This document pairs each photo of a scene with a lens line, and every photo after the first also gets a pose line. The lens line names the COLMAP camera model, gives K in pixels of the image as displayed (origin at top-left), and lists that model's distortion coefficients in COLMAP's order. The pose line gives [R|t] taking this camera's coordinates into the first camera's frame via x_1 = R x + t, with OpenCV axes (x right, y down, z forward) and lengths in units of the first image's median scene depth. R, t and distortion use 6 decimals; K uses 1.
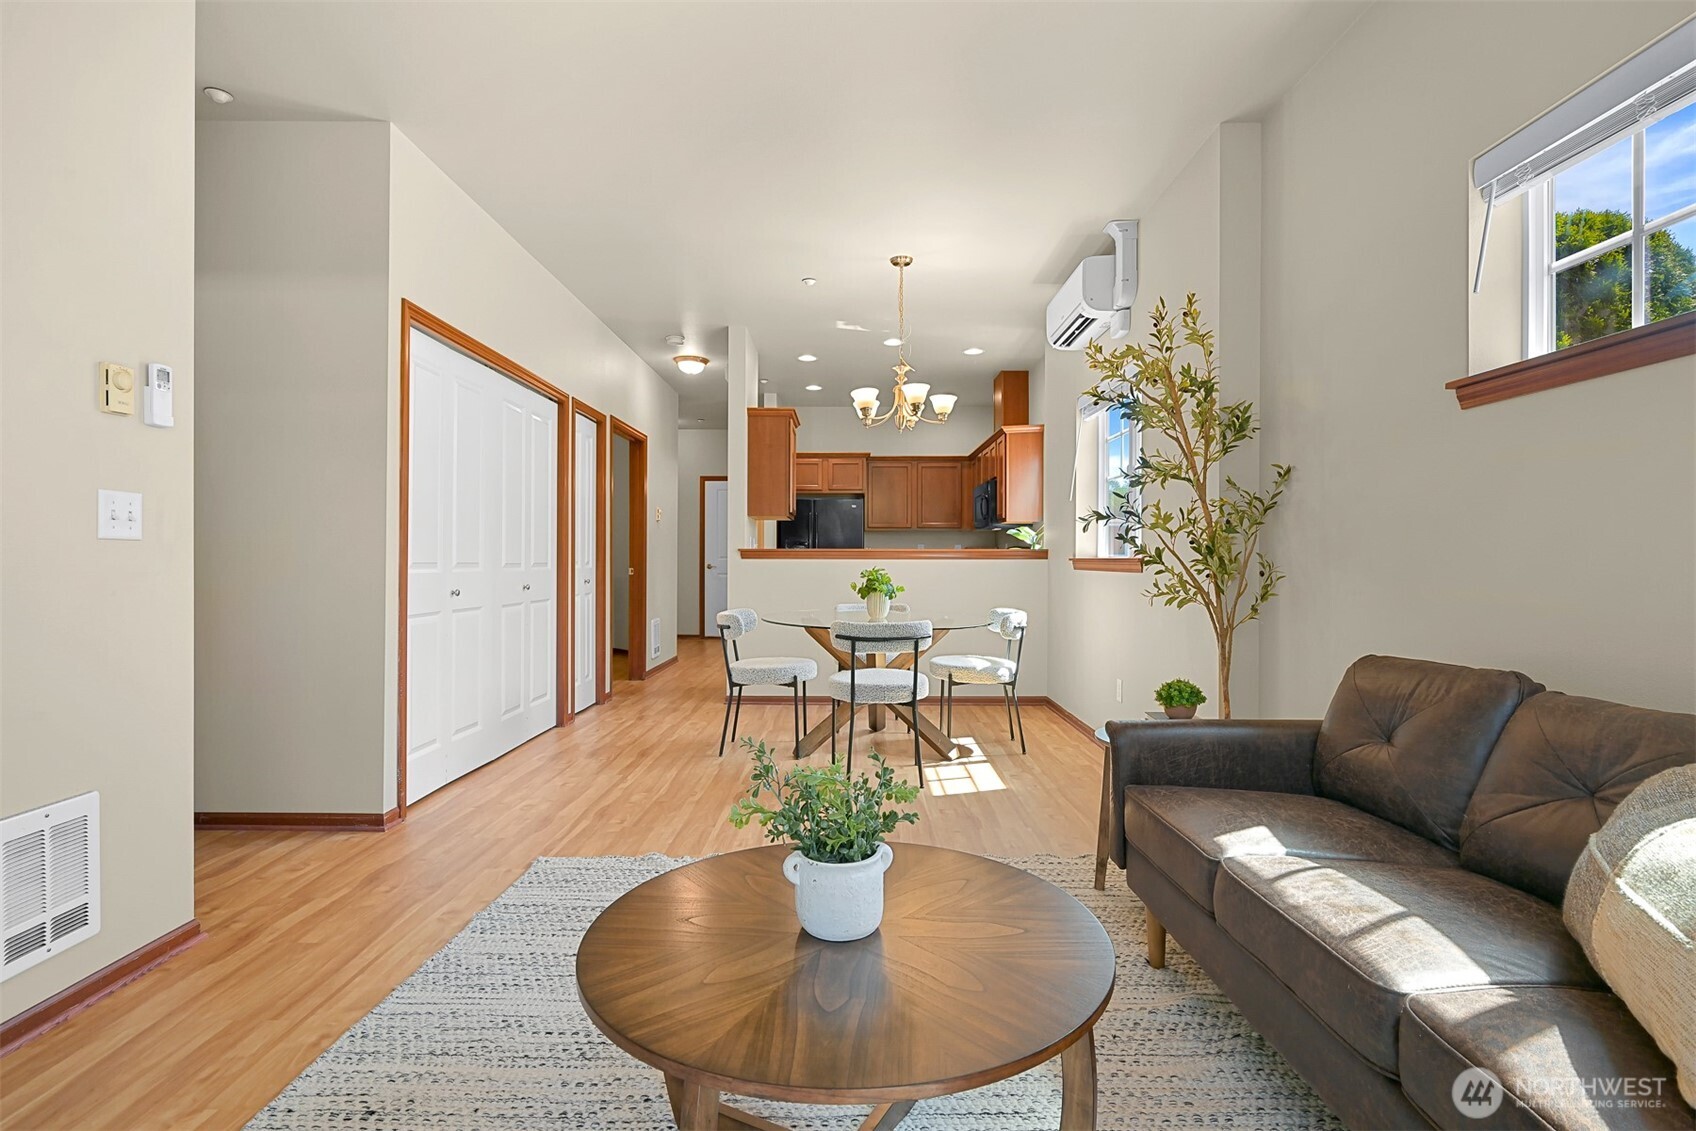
lens RADIAL K [[808.7, 0, 849.2], [0, 808.7, 559.4], [0, 0, 1]] dist [-0.002506, -0.000076]
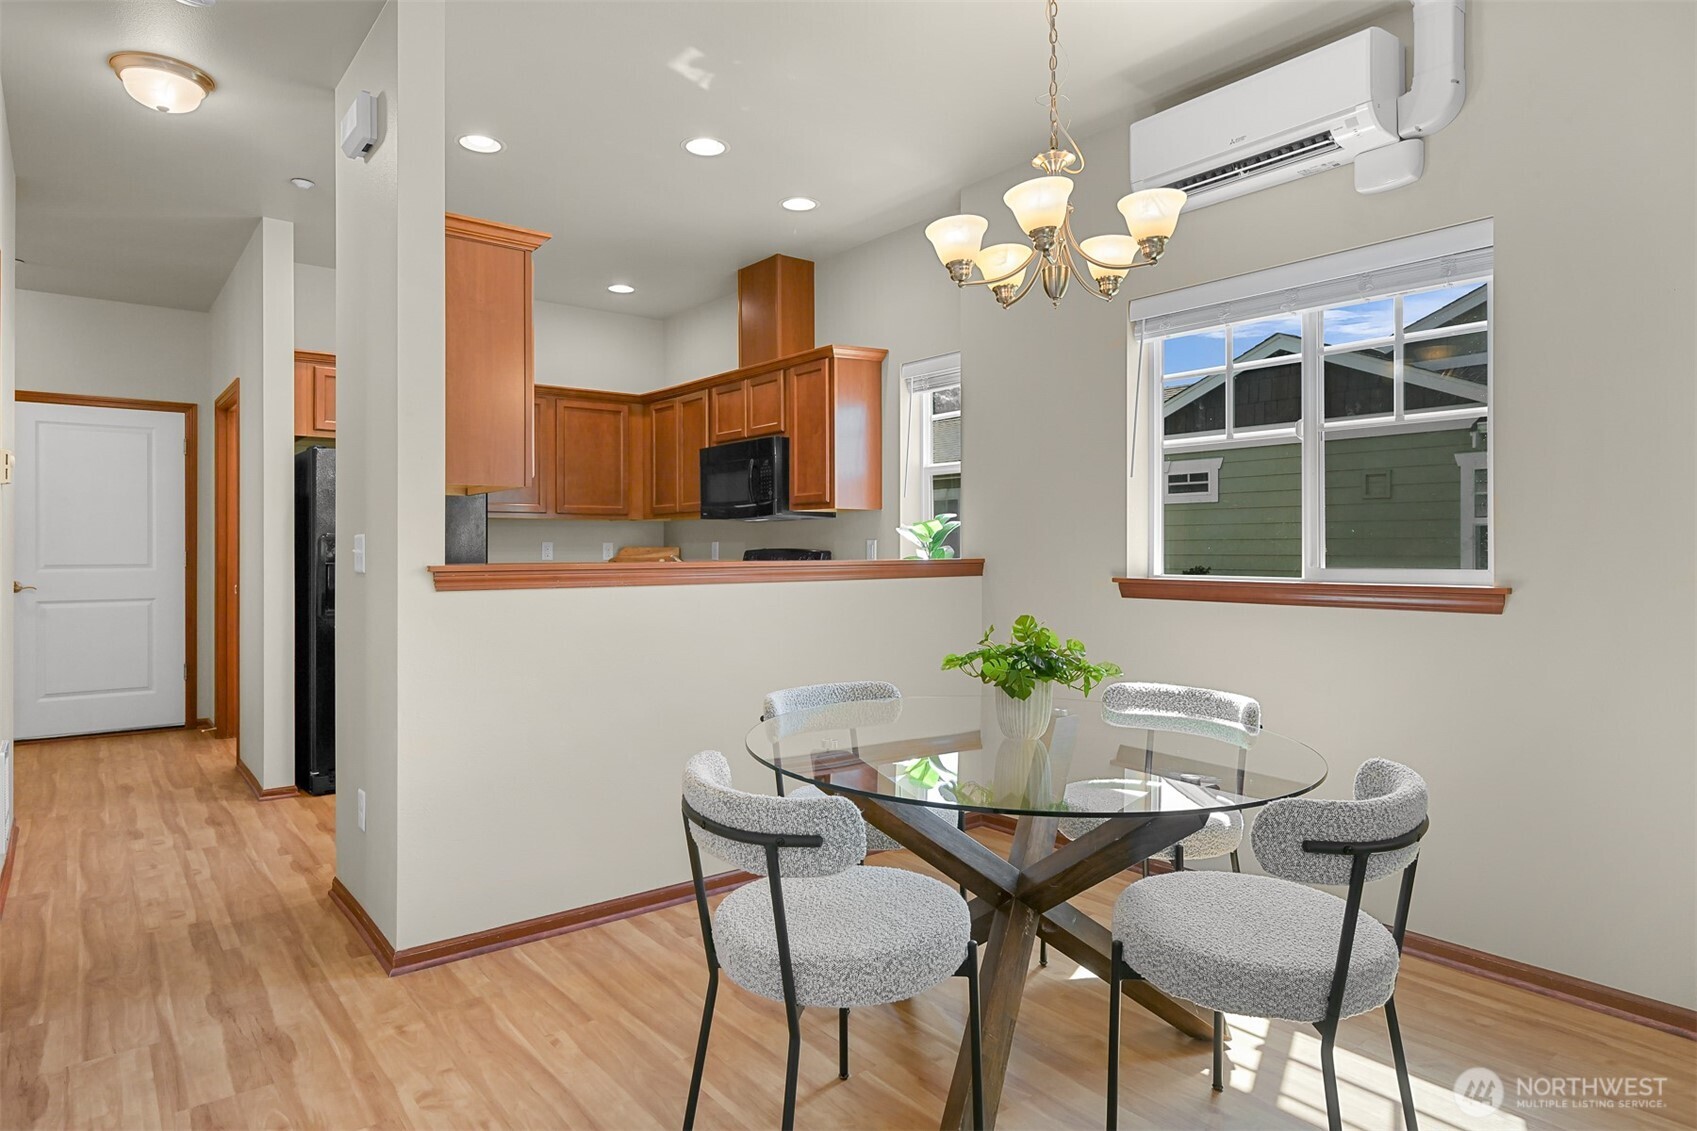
lens RADIAL K [[969.3, 0, 837.4], [0, 969.3, 544.8], [0, 0, 1]] dist [0.001264, 0.000698]
pose [[0.784023, -0.001279, 0.620730, -0.318594], [0.004512, 0.999983, -0.003639, -0.023922], [-0.620715, 0.005653, 0.784016, 0.599025]]
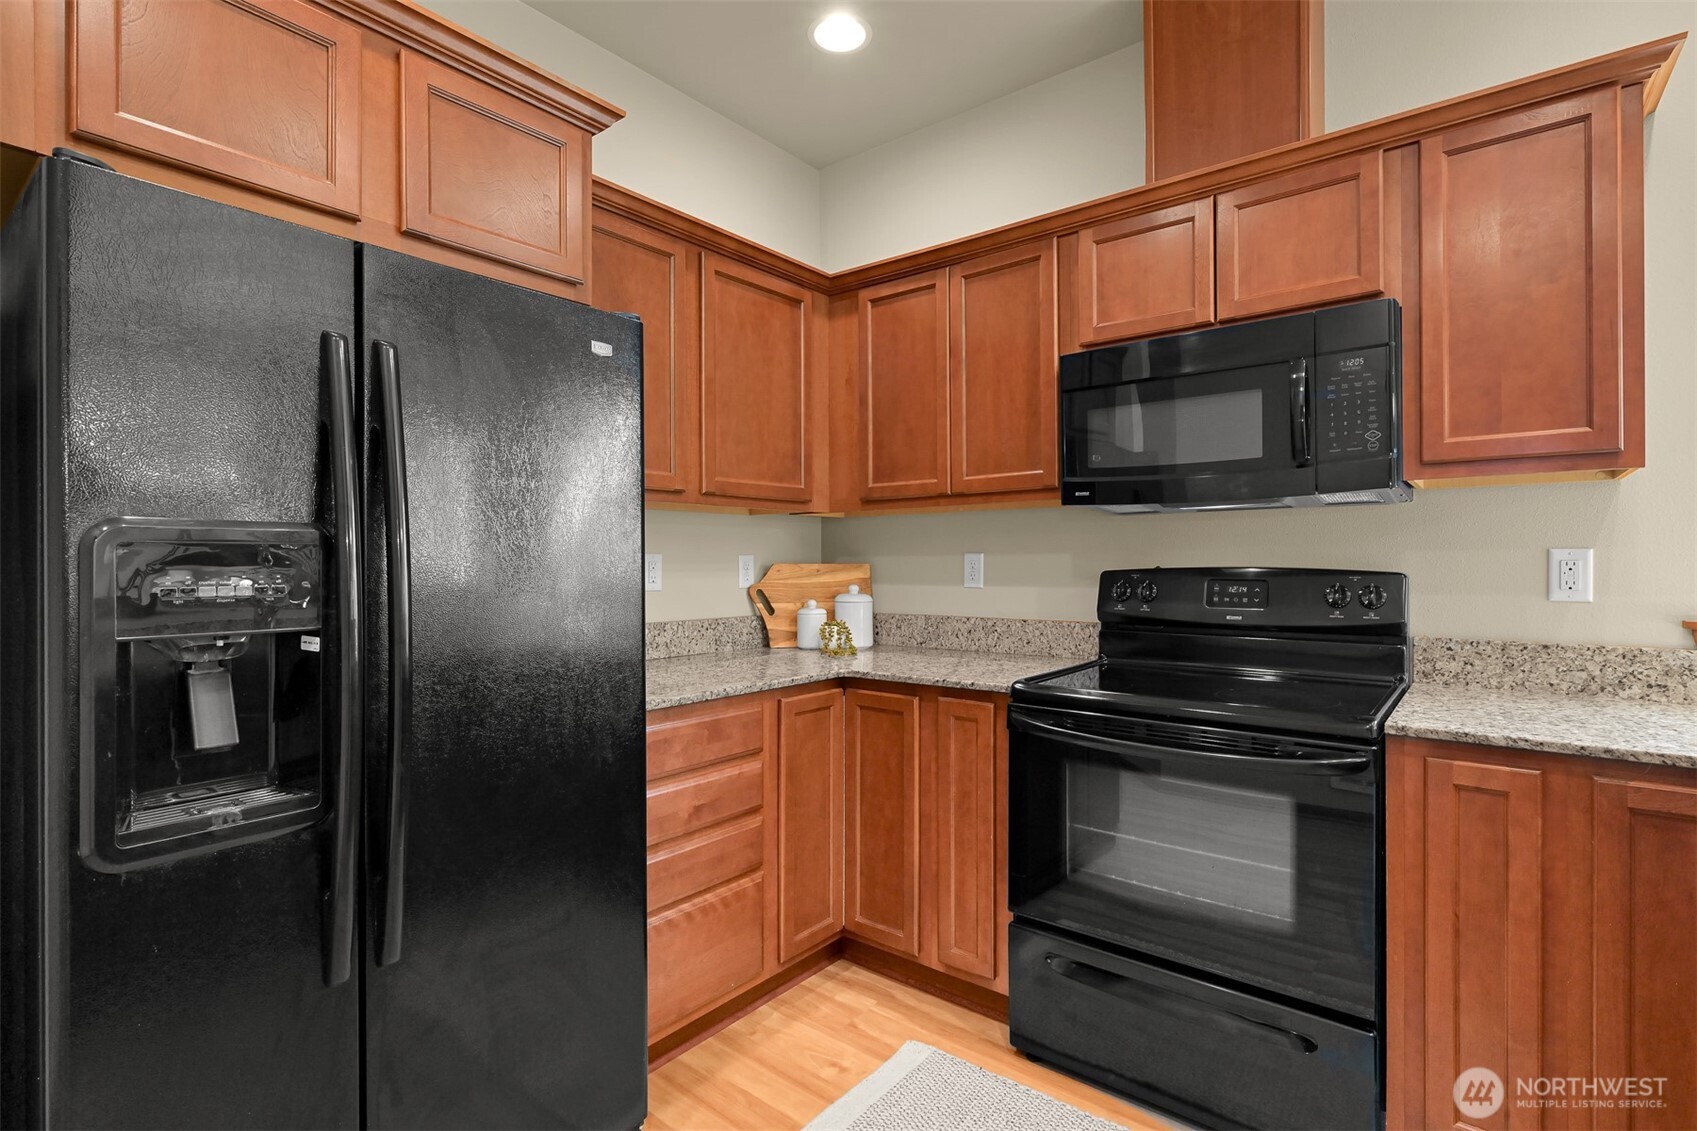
lens RADIAL K [[810.4, 0, 848.5], [0, 810.4, 565.5], [0, 0, 1]] dist [0.001990, 0.000261]
pose [[0.619366, -0.009140, 0.785049, -0.169481], [0.006926, 0.999957, 0.006177, -0.028860], [-0.785072, 0.001611, 0.619402, 1.379451]]
